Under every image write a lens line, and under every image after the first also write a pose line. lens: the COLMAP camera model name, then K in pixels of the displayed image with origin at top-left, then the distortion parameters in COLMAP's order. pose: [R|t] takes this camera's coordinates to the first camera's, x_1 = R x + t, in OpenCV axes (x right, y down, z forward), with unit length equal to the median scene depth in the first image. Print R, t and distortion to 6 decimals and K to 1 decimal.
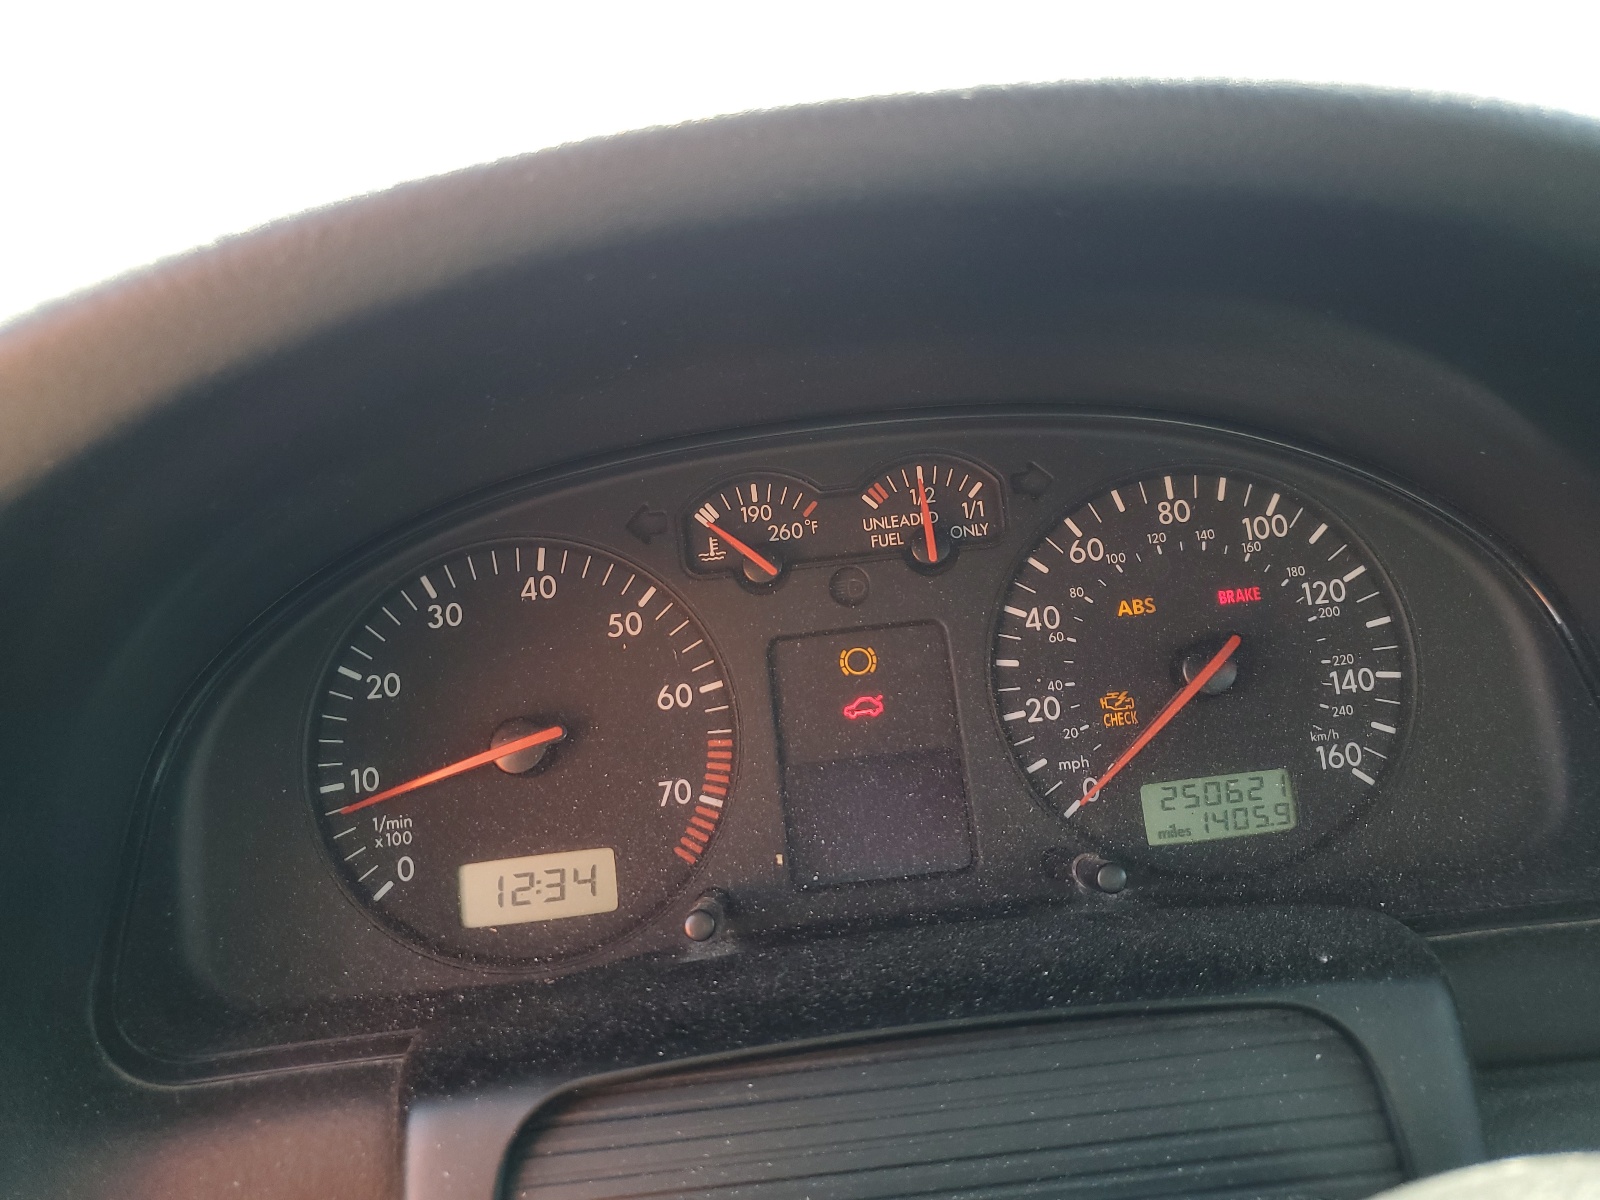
lens RADIAL K [[1220.3, 0, 799.6], [0, 1220.3, 601.4], [0, 0, 1]] dist [0.002202, 0.000022]
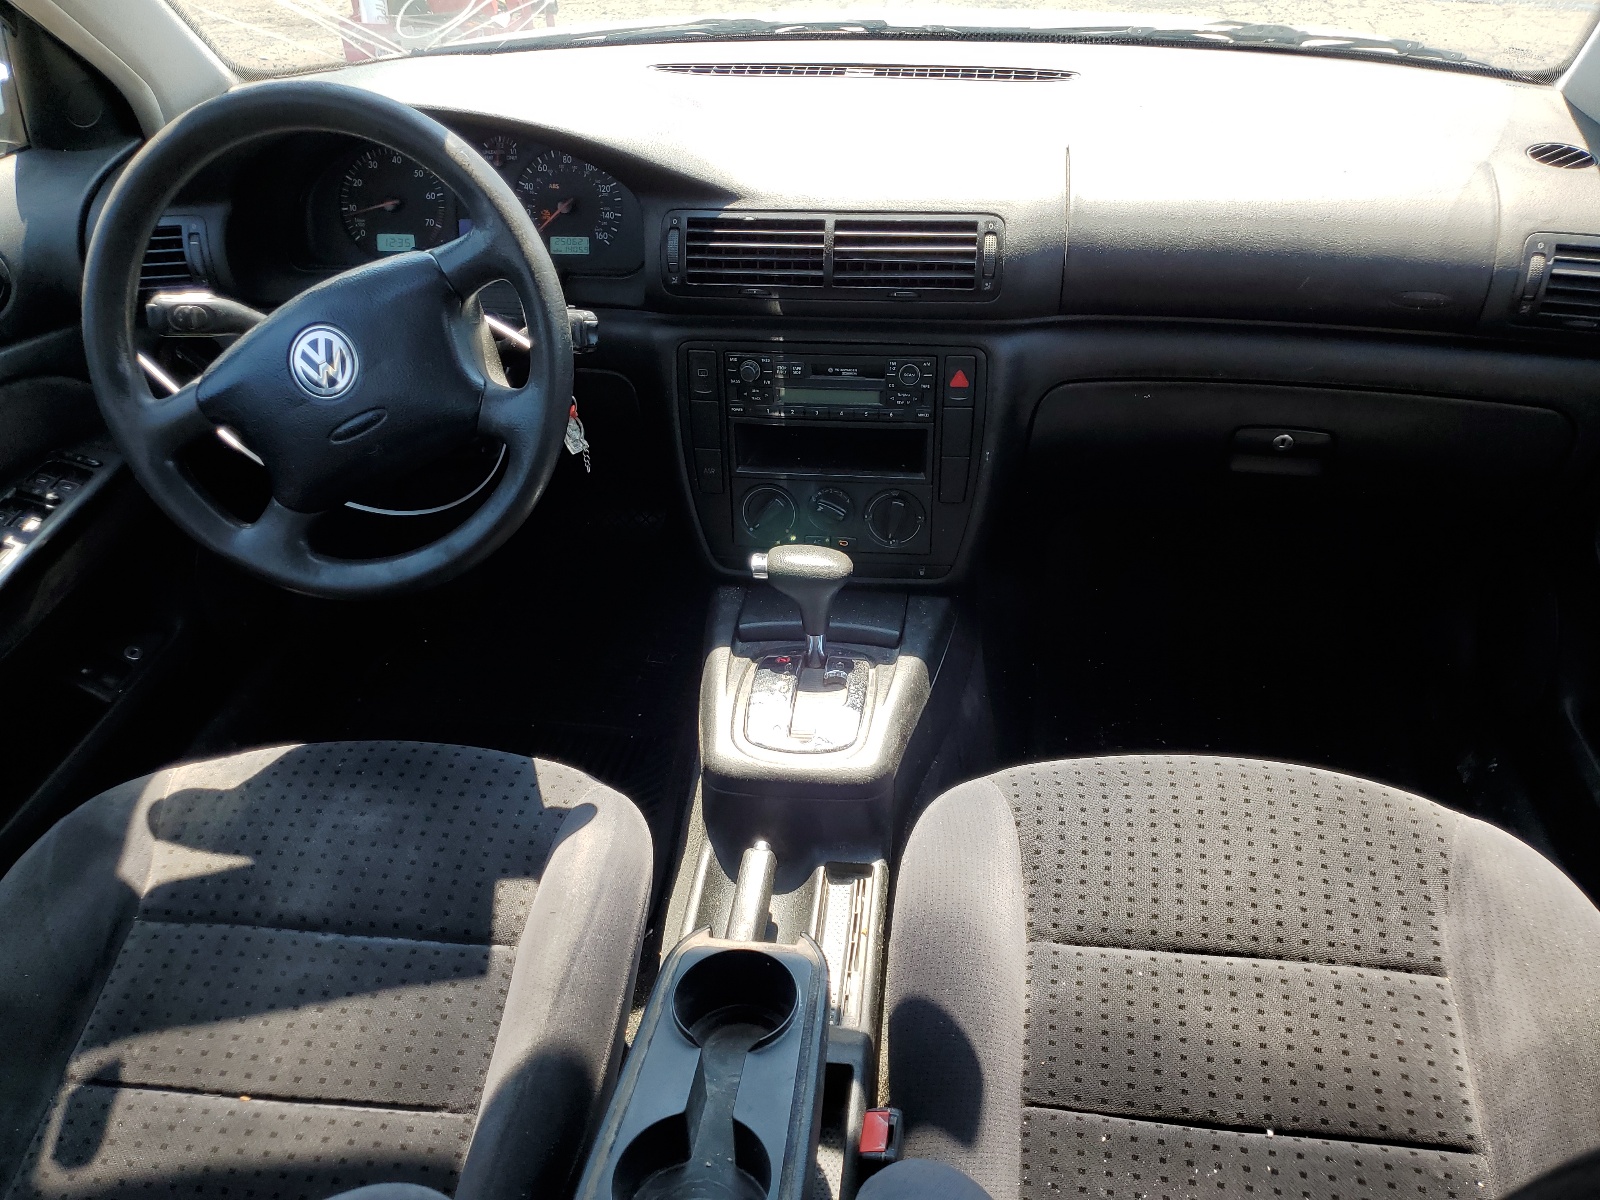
lens RADIAL K [[1220.3, 0, 800.2], [0, 1220.3, 599.9], [0, 0, 1]] dist [0.002202, 0.000022]
pose [[0.980173, 0.165679, -0.108678, 1.613747], [-0.107710, 0.905891, 0.409586, -0.452388], [0.166310, -0.389759, 0.905775, -2.671667]]
